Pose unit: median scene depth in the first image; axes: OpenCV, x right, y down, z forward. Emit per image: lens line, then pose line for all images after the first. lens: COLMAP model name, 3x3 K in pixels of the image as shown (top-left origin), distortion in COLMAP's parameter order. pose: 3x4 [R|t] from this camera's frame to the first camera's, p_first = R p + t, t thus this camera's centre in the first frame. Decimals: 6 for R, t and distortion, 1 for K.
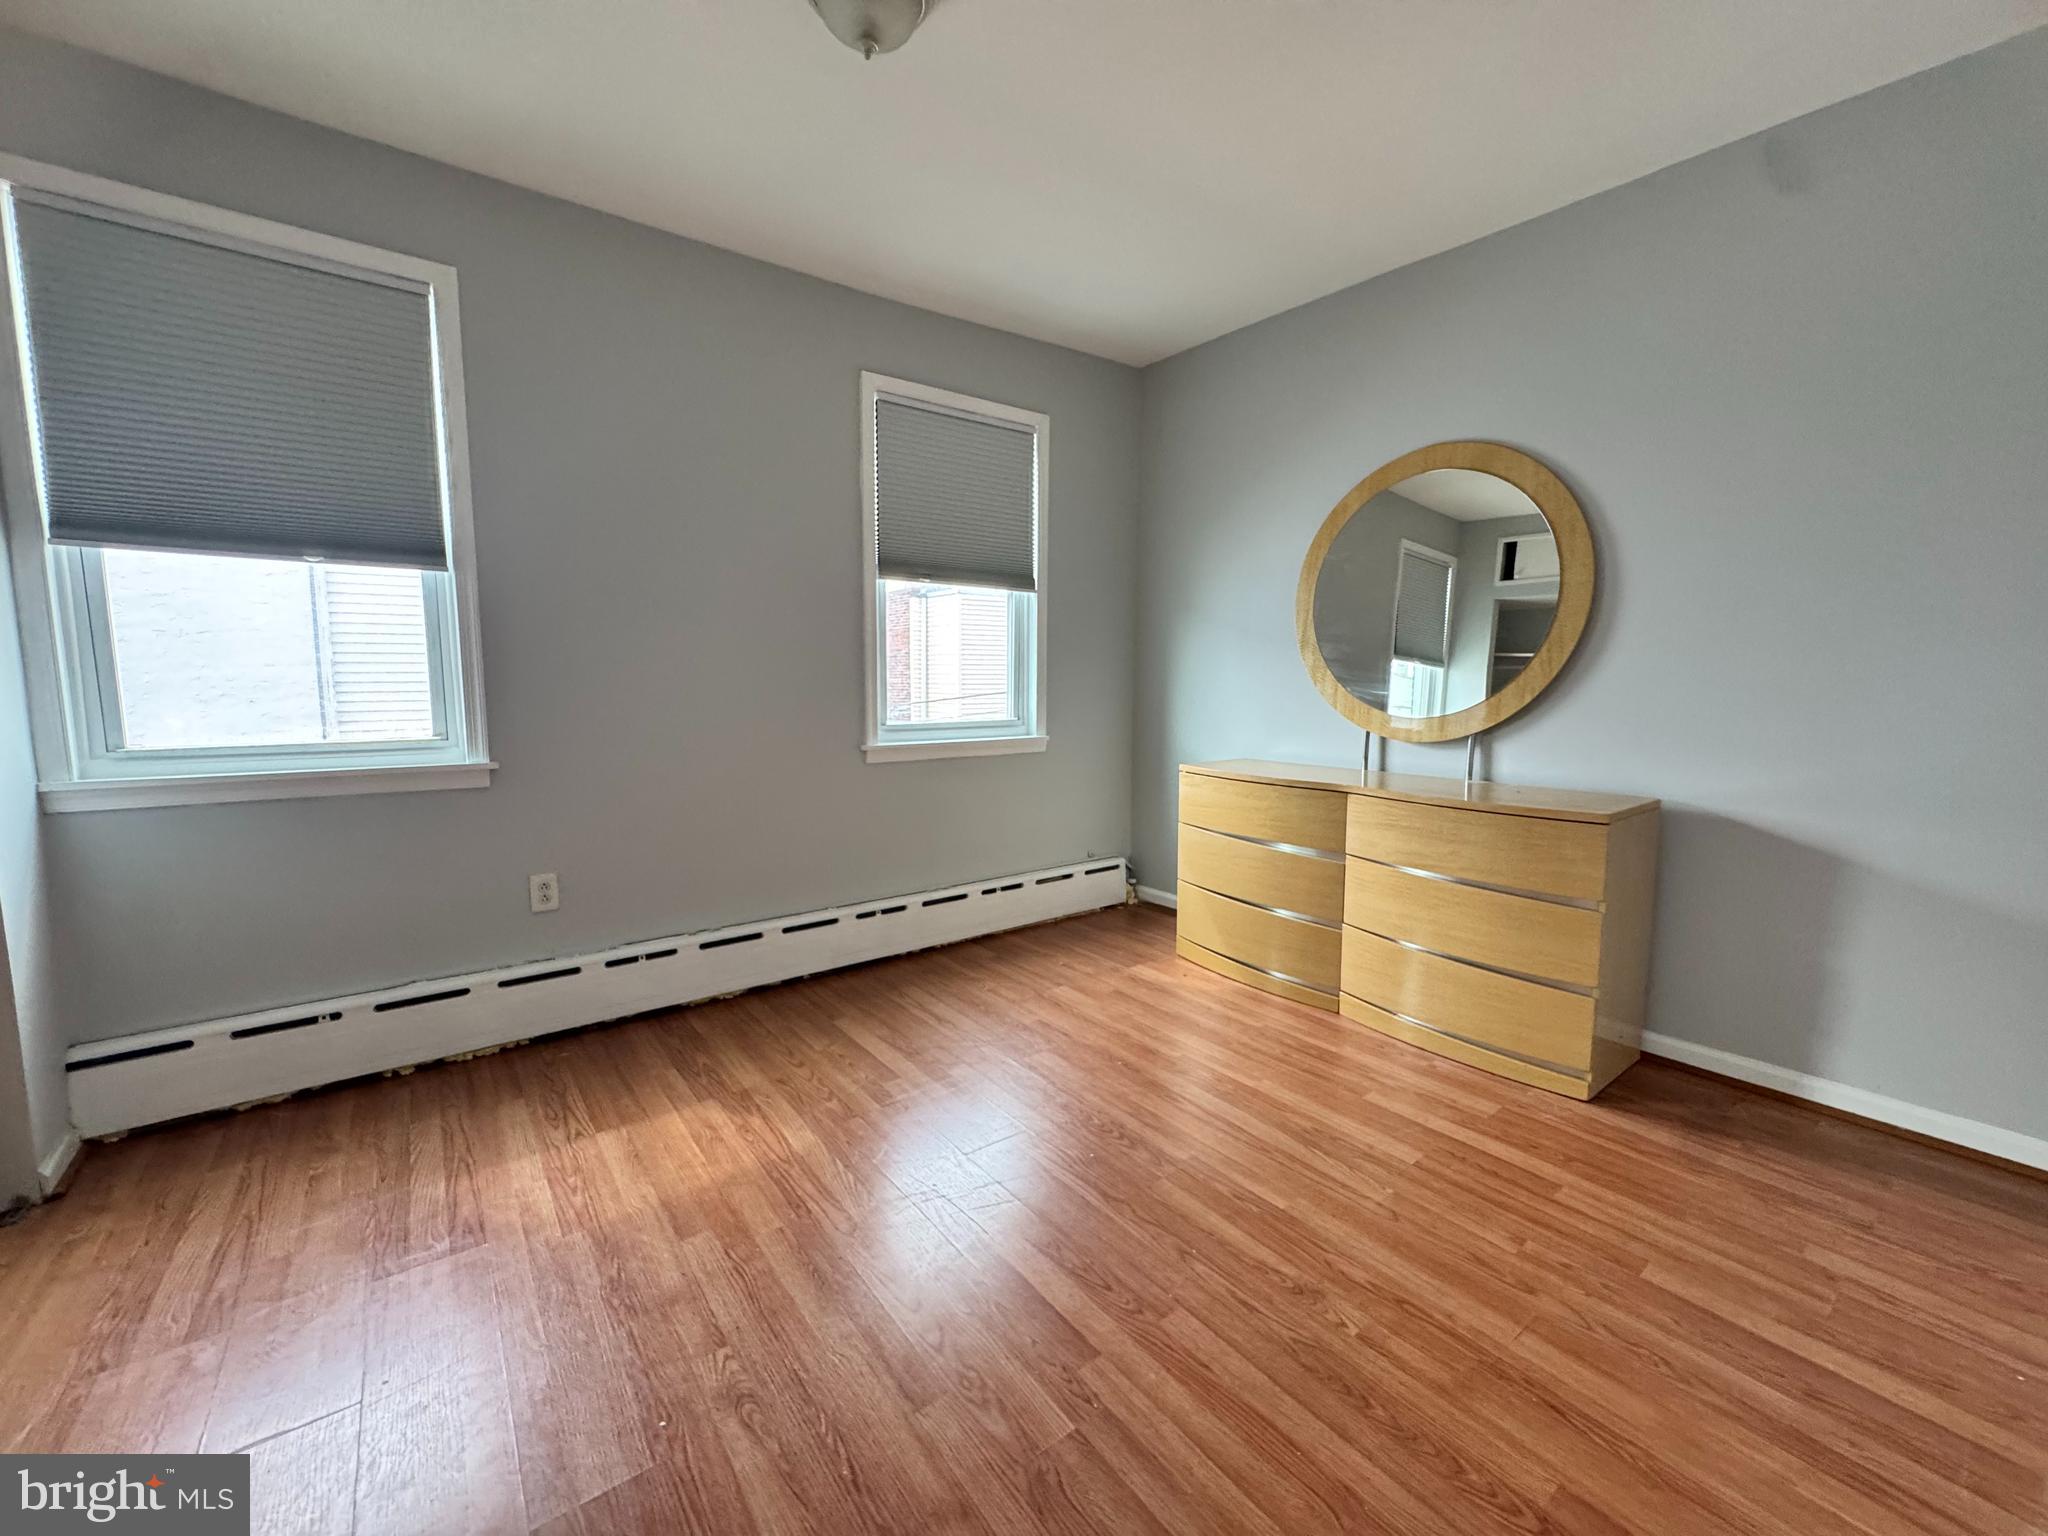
lens RADIAL K [[815.1, 0, 1020.7], [0, 815.1, 761.1], [0, 0, 1]] dist [-0.007798, 0.000886]
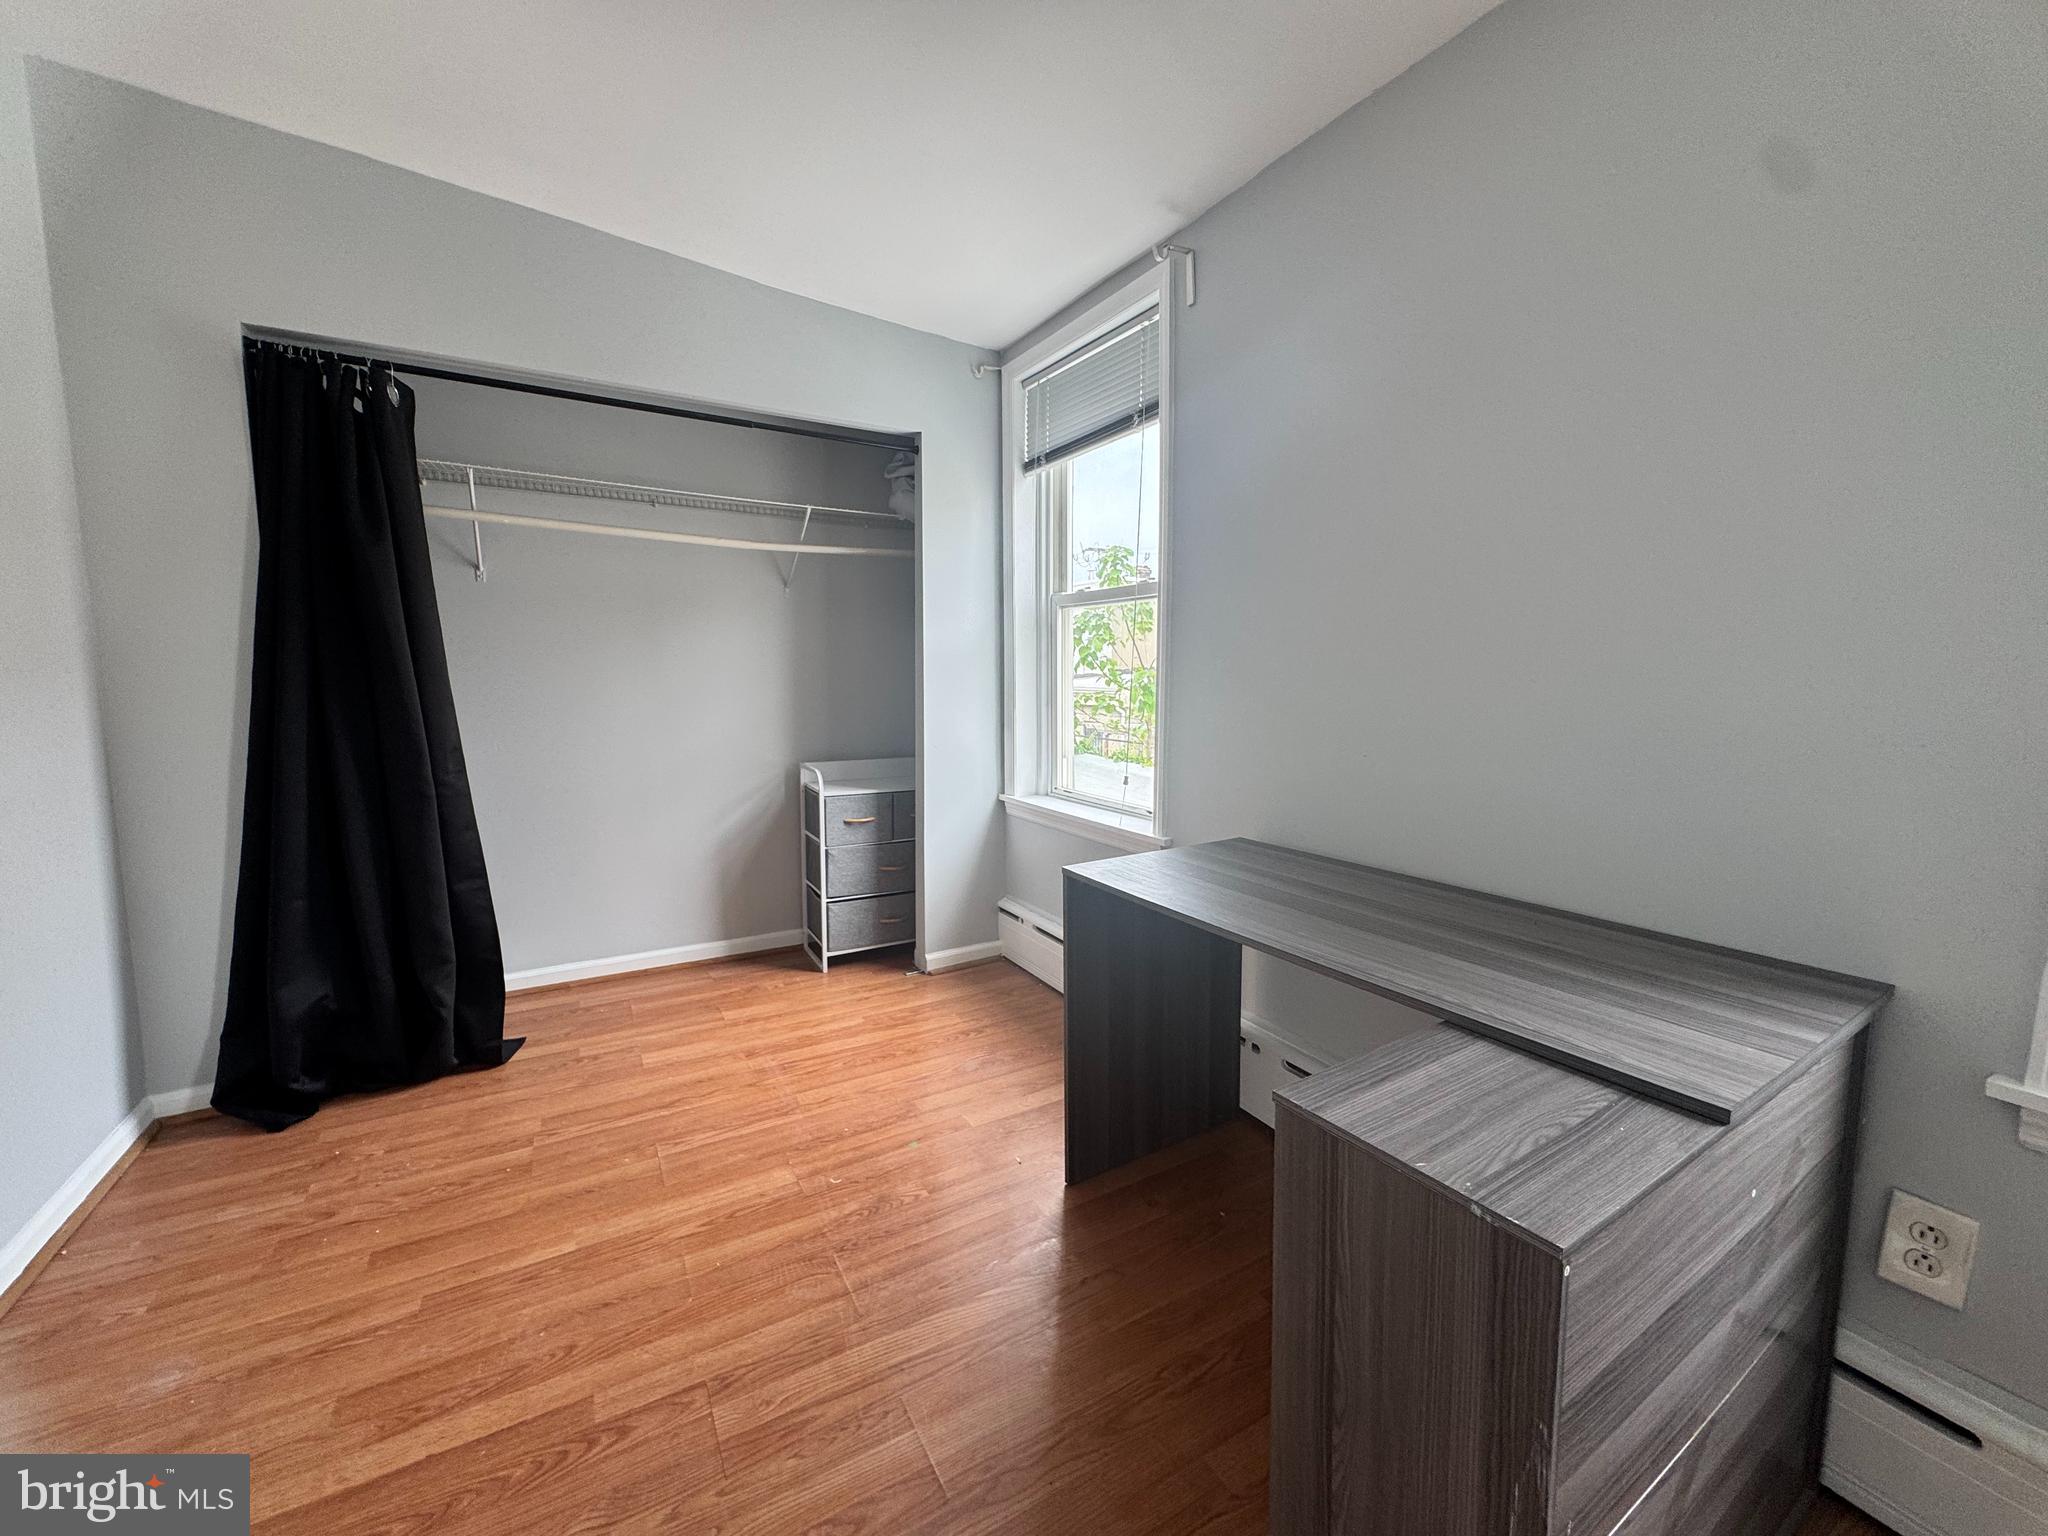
lens RADIAL K [[815.1, 0, 1024.7], [0, 815.1, 768.4], [0, 0, 1]] dist [-0.007798, 0.000886]
pose [[0.083767, -0.112809, 0.990079, -0.832219], [0.087419, 0.990573, 0.105469, -0.036409], [-0.992643, 0.077717, 0.092839, 0.445216]]
